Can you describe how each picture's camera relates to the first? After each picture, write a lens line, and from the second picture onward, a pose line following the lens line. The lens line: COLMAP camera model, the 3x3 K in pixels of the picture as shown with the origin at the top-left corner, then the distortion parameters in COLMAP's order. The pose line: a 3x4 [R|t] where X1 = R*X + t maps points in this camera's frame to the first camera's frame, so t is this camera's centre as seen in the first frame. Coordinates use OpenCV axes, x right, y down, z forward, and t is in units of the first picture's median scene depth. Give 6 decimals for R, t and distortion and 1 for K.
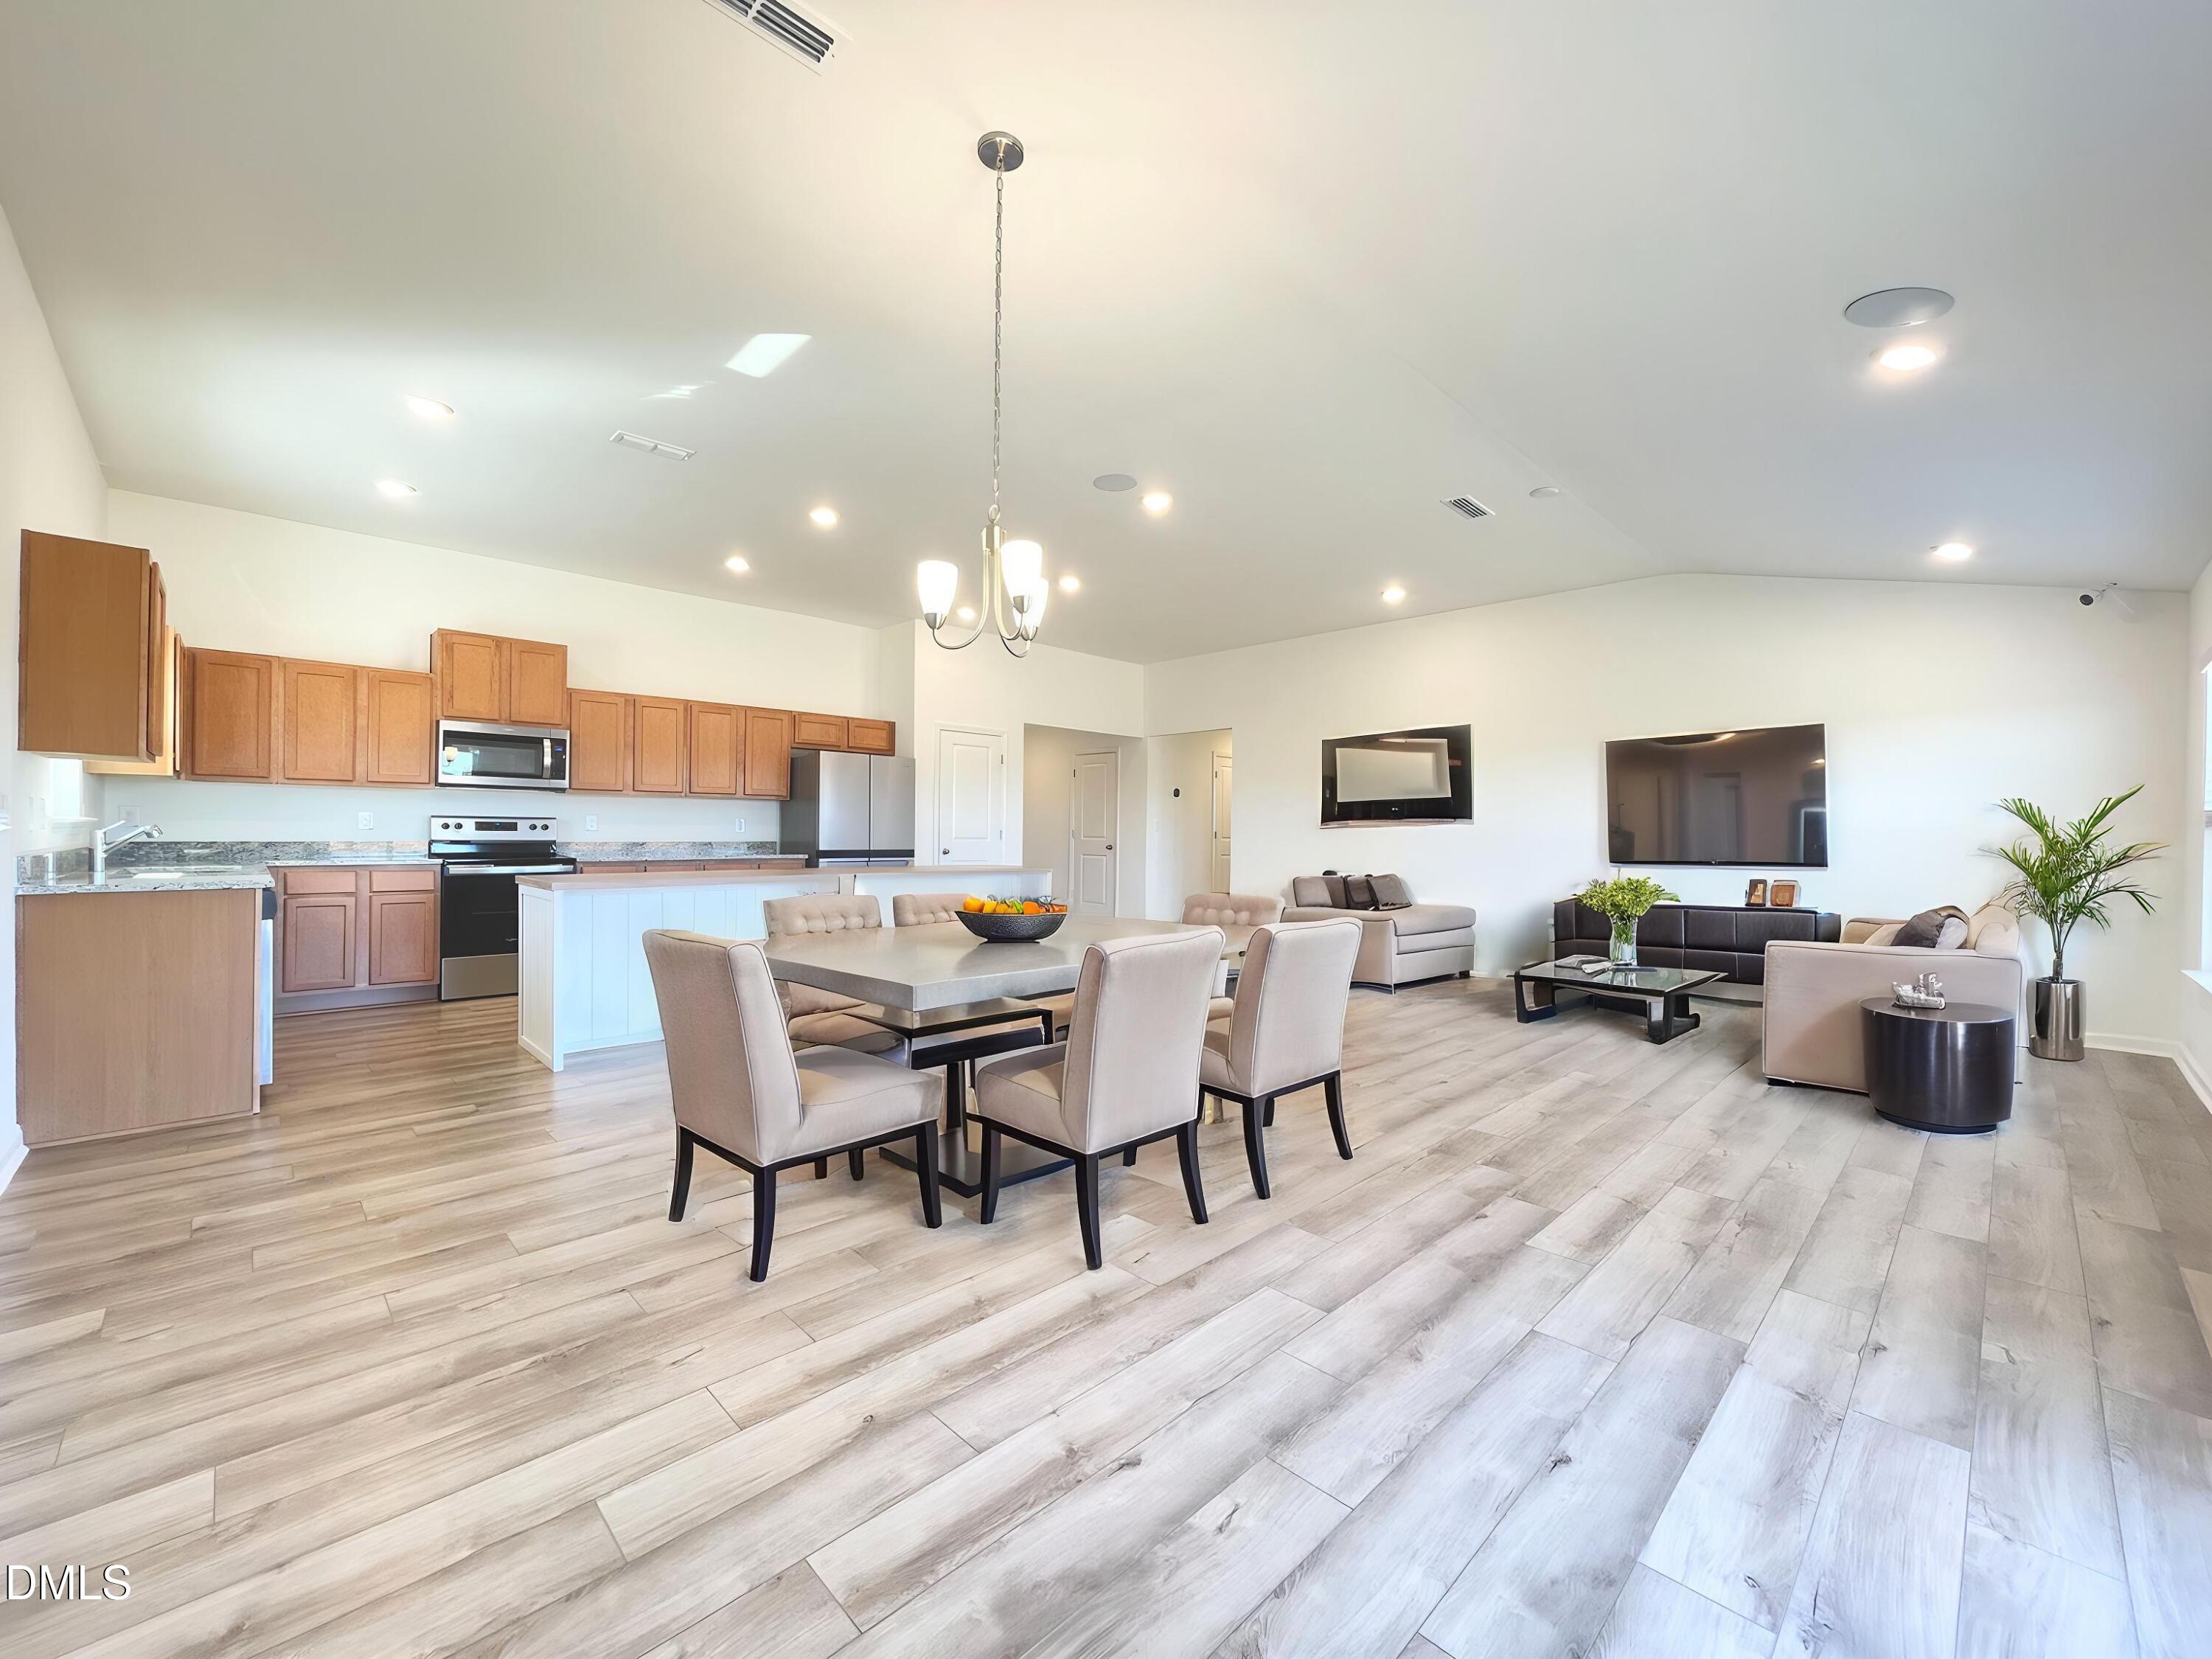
lens RADIAL K [[894.7, 0, 1111.3], [0, 894.7, 828.2], [0, 0, 1]] dist [0.000900, -0.001535]
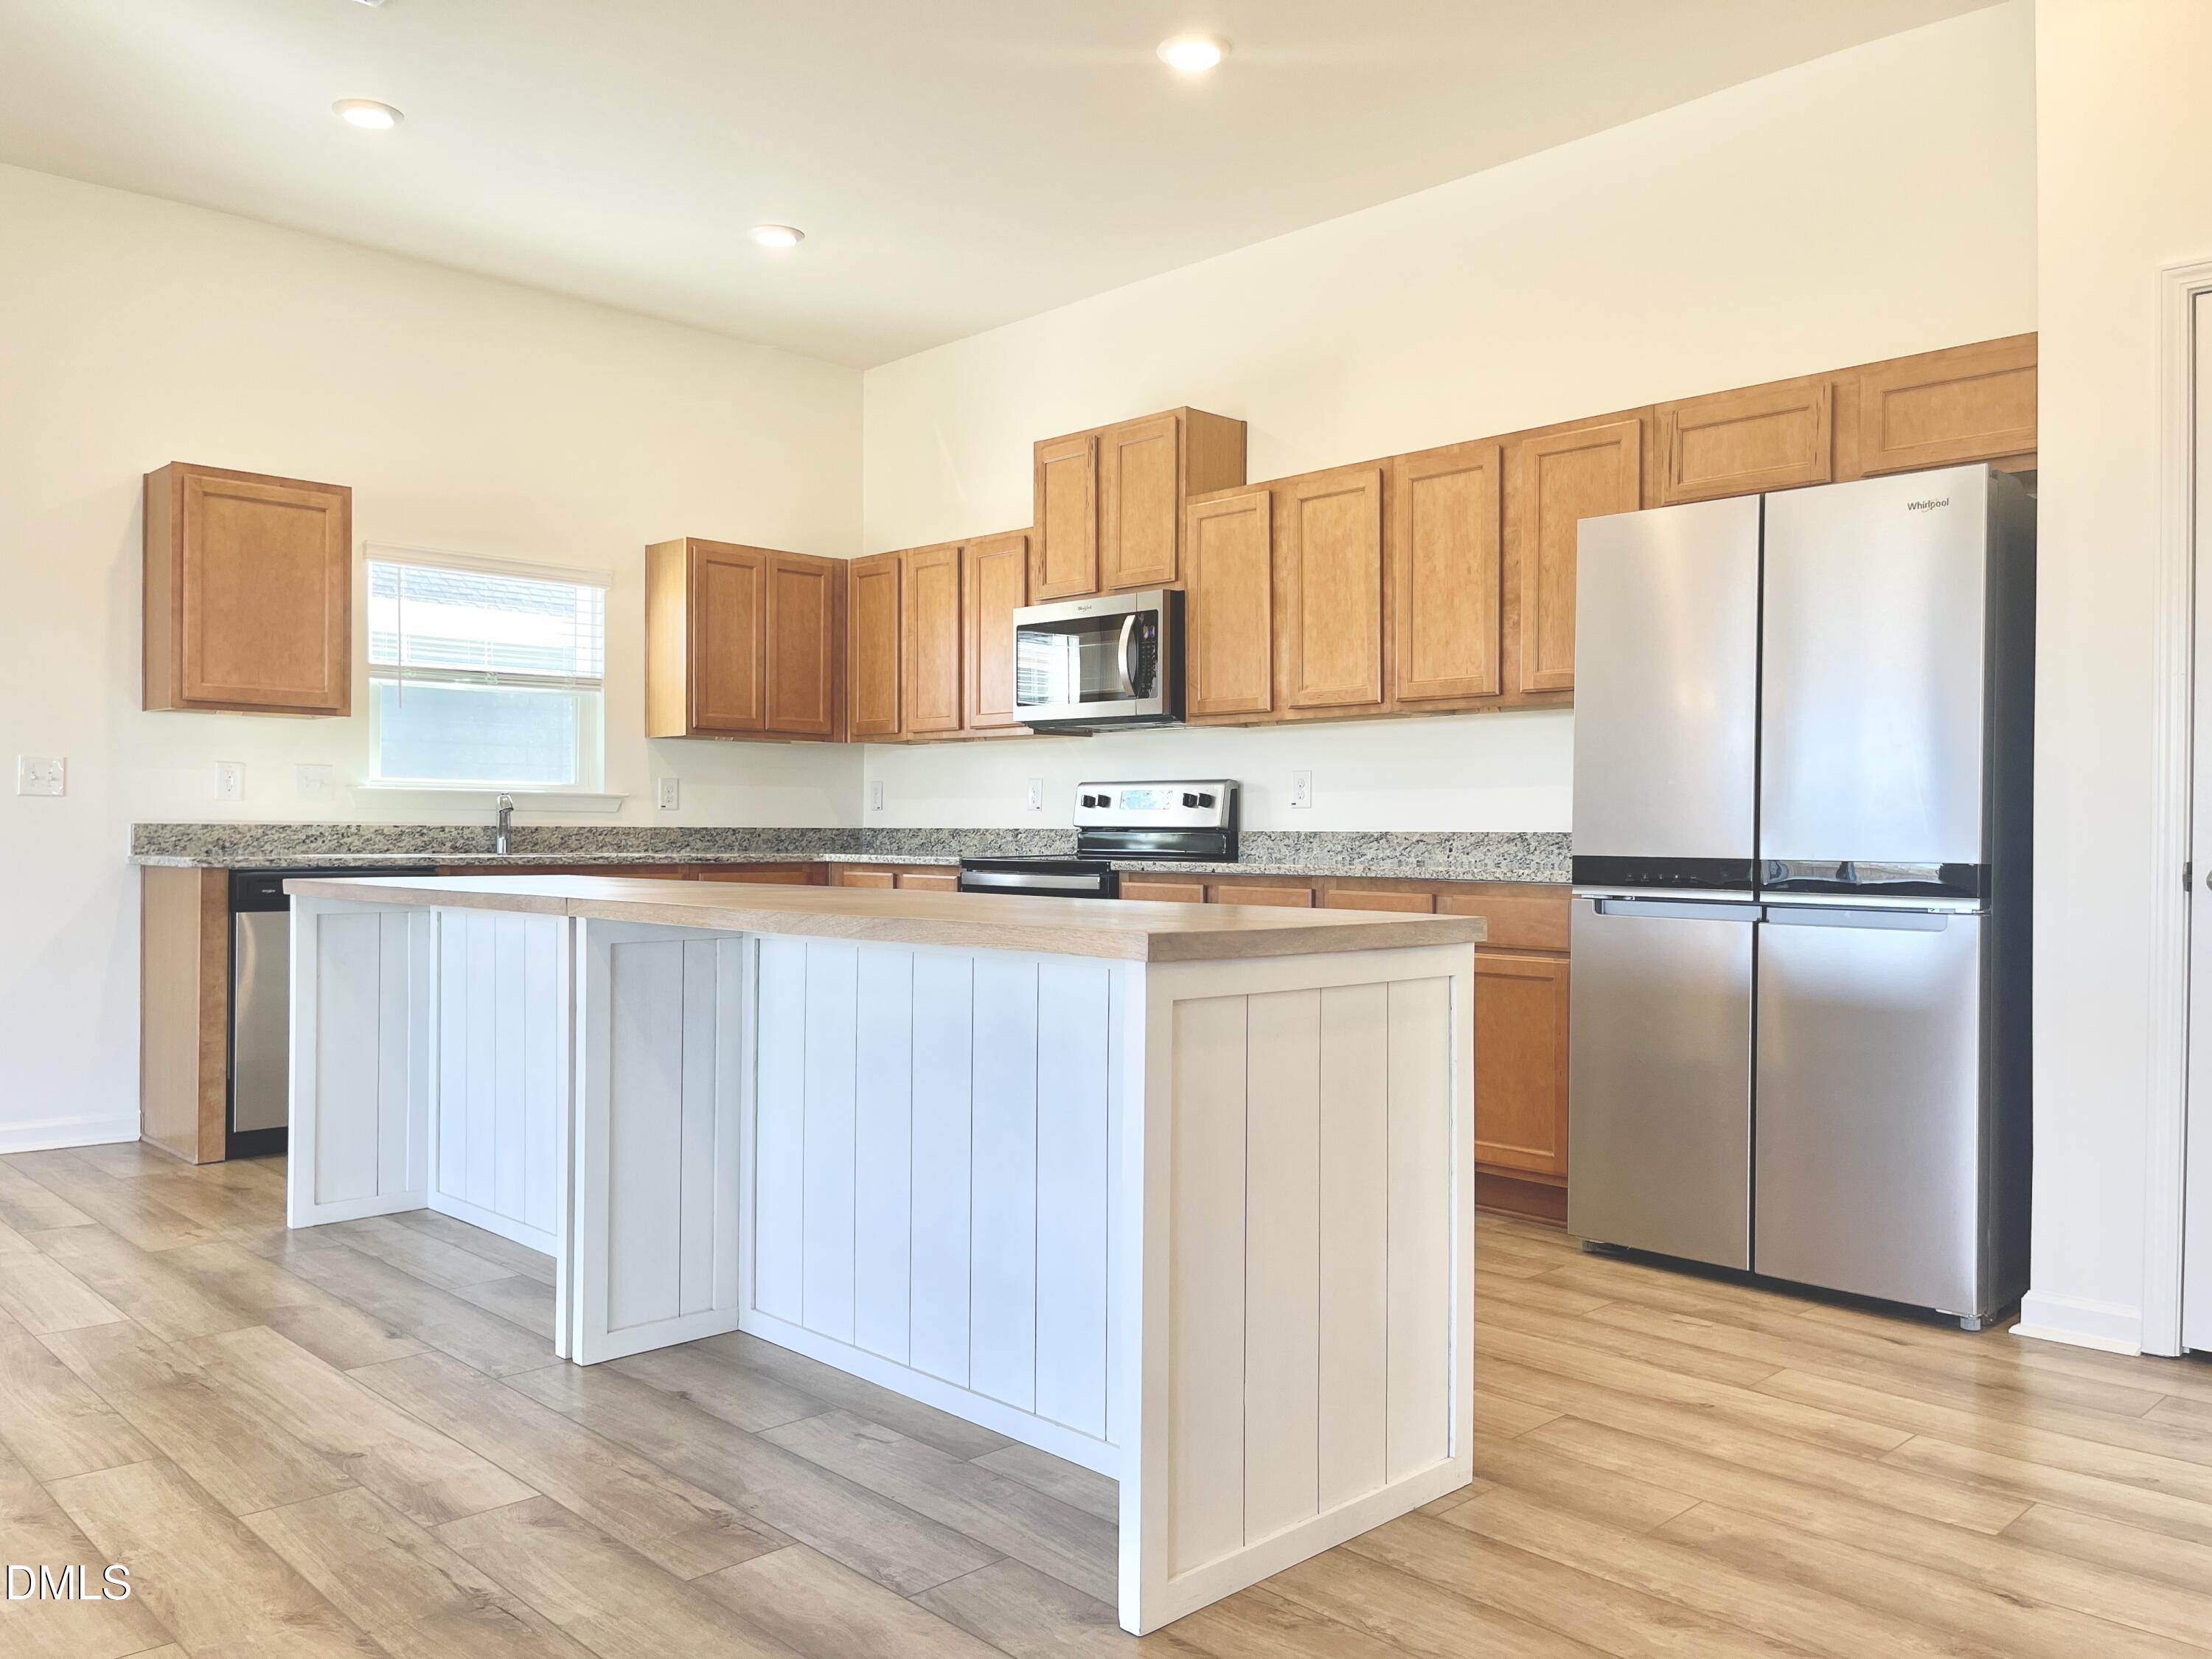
lens RADIAL K [[1671.7, 0, 1118.8], [0, 1671.7, 839.8], [0, 0, 1]] dist [0.052329, -0.069768]
pose [[-0.001728, -0.005279, -0.999985, 0.413718], [-0.004315, 0.999977, -0.005271, 0.040082], [0.999989, 0.004306, -0.001751, 1.528893]]
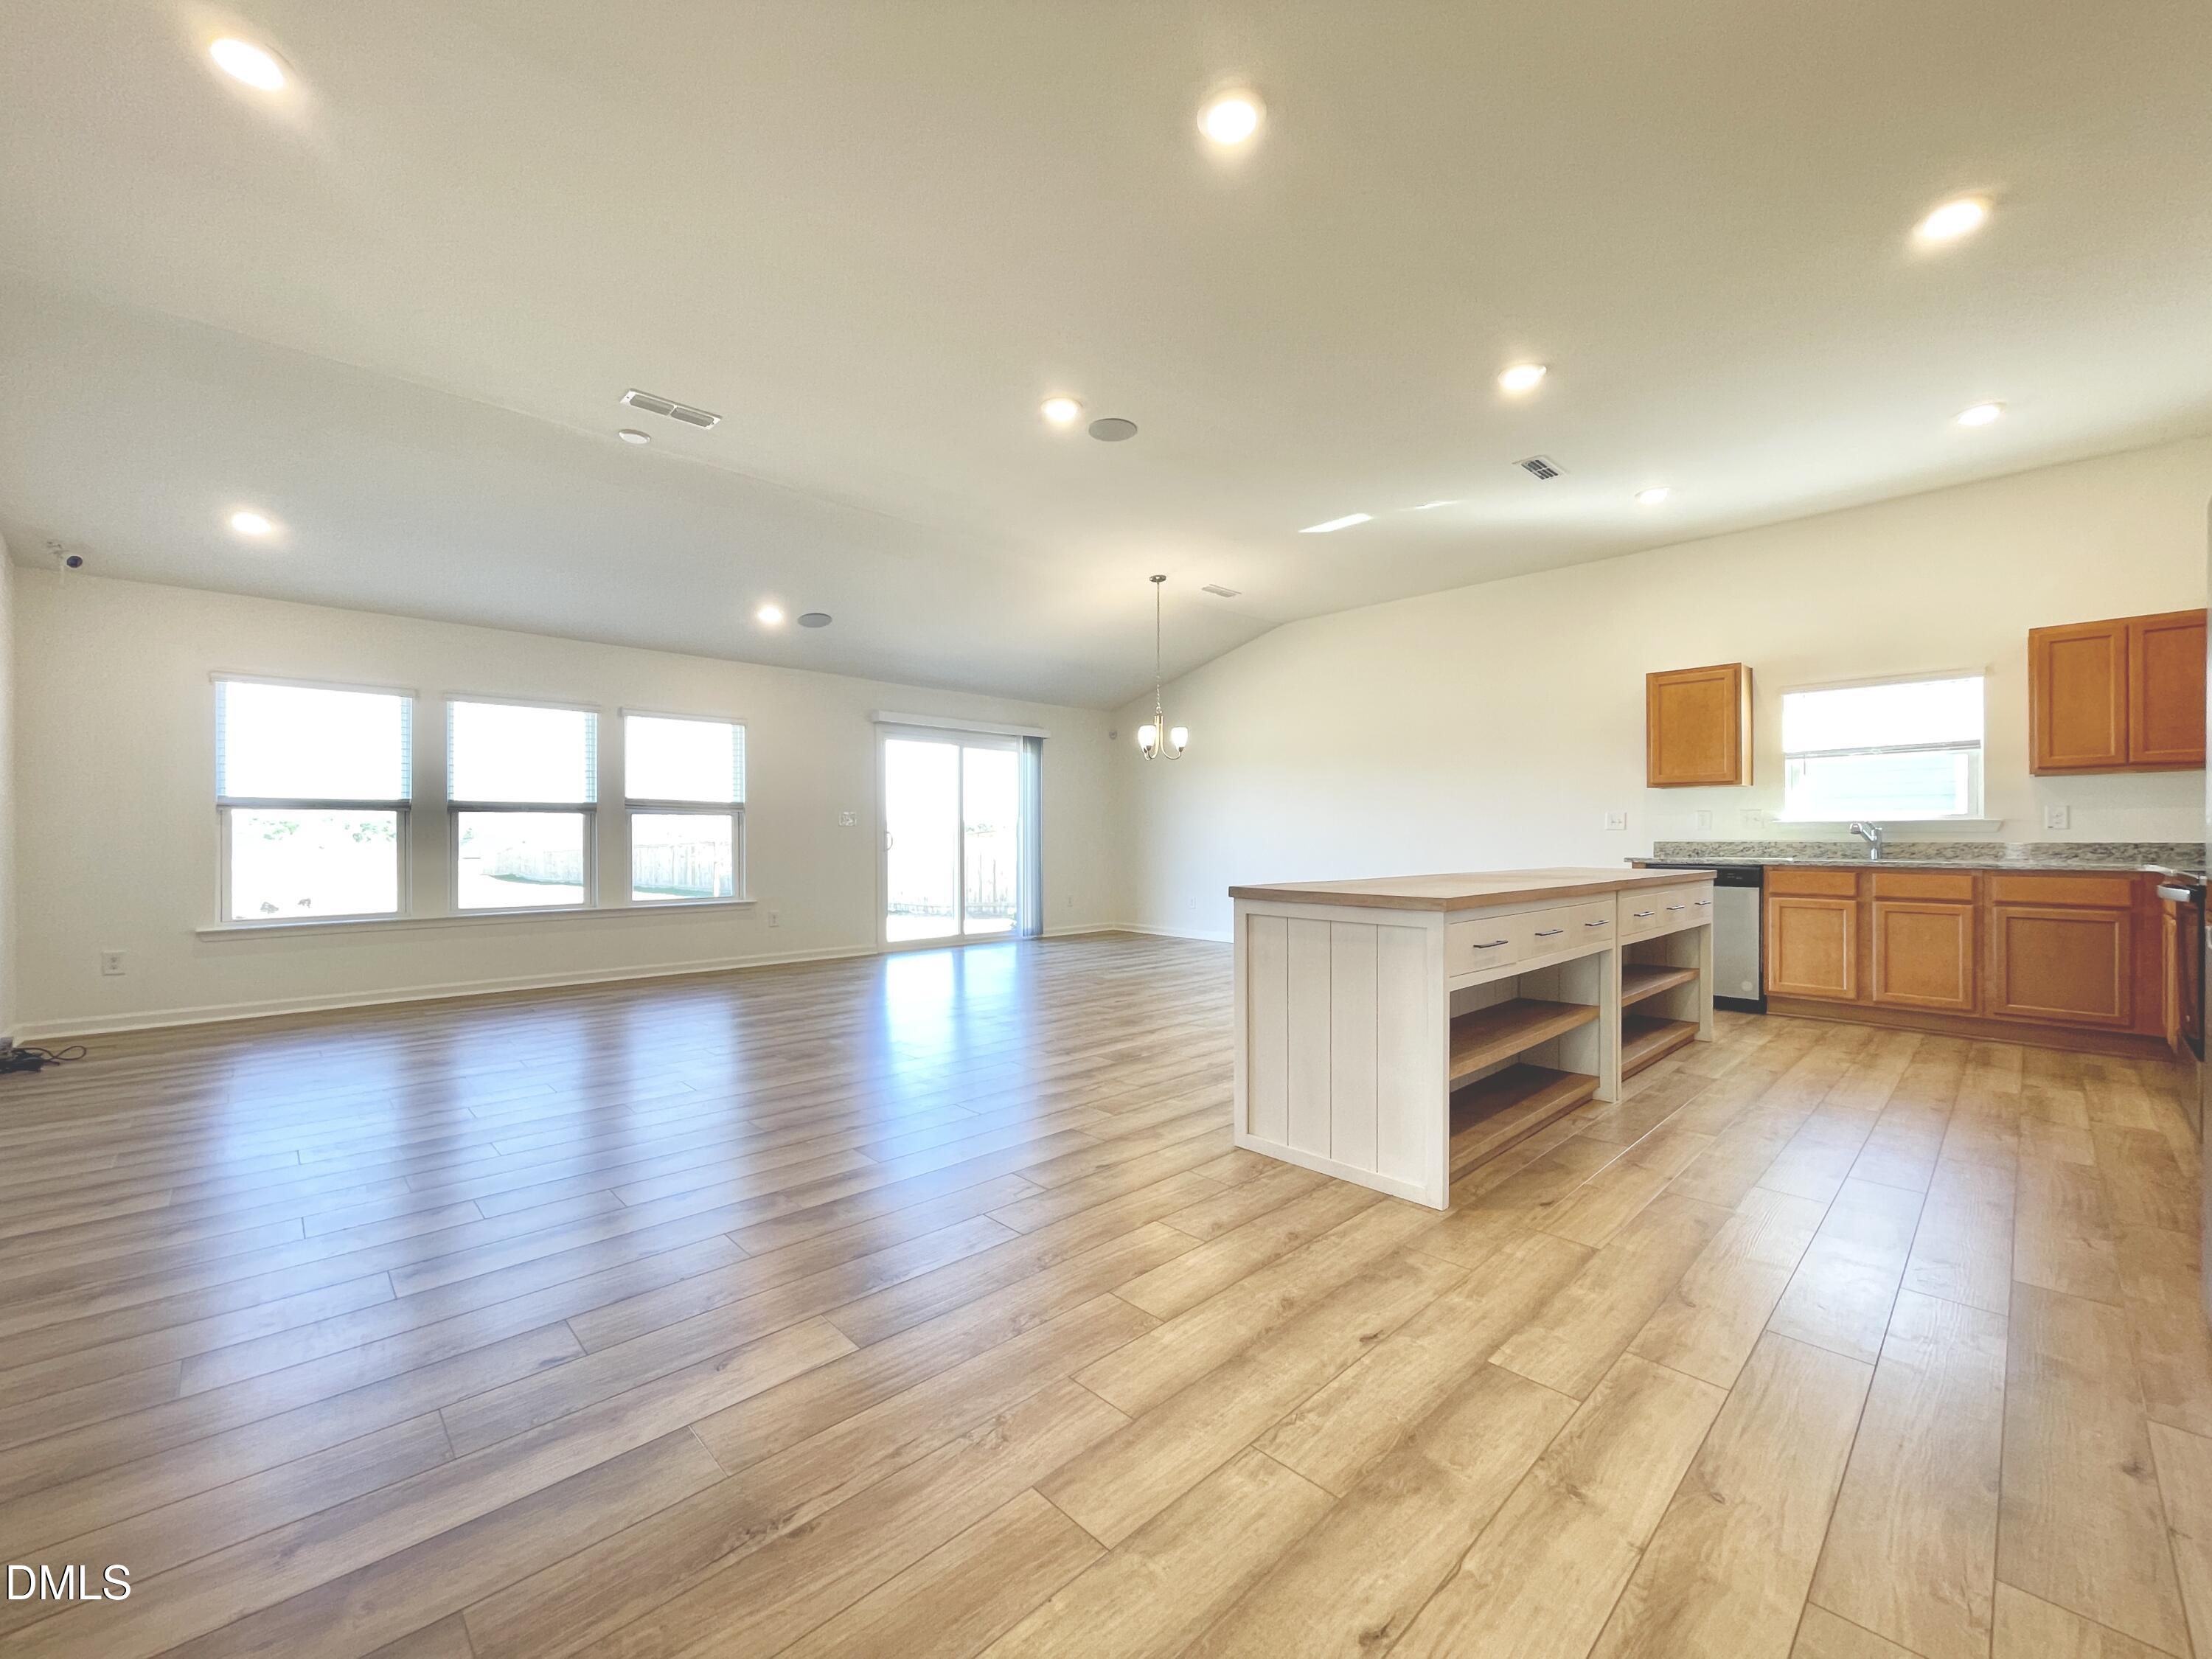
lens RADIAL K [[895.0, 0, 1102.3], [0, 895.0, 833.0], [0, 0, 1]] dist [0.001578, -0.001807]
pose [[-0.999853, -0.008402, 0.014966, -0.000135], [-0.008511, 0.999938, -0.007247, 0.027341], [-0.014904, -0.007373, -0.999862, 2.281709]]
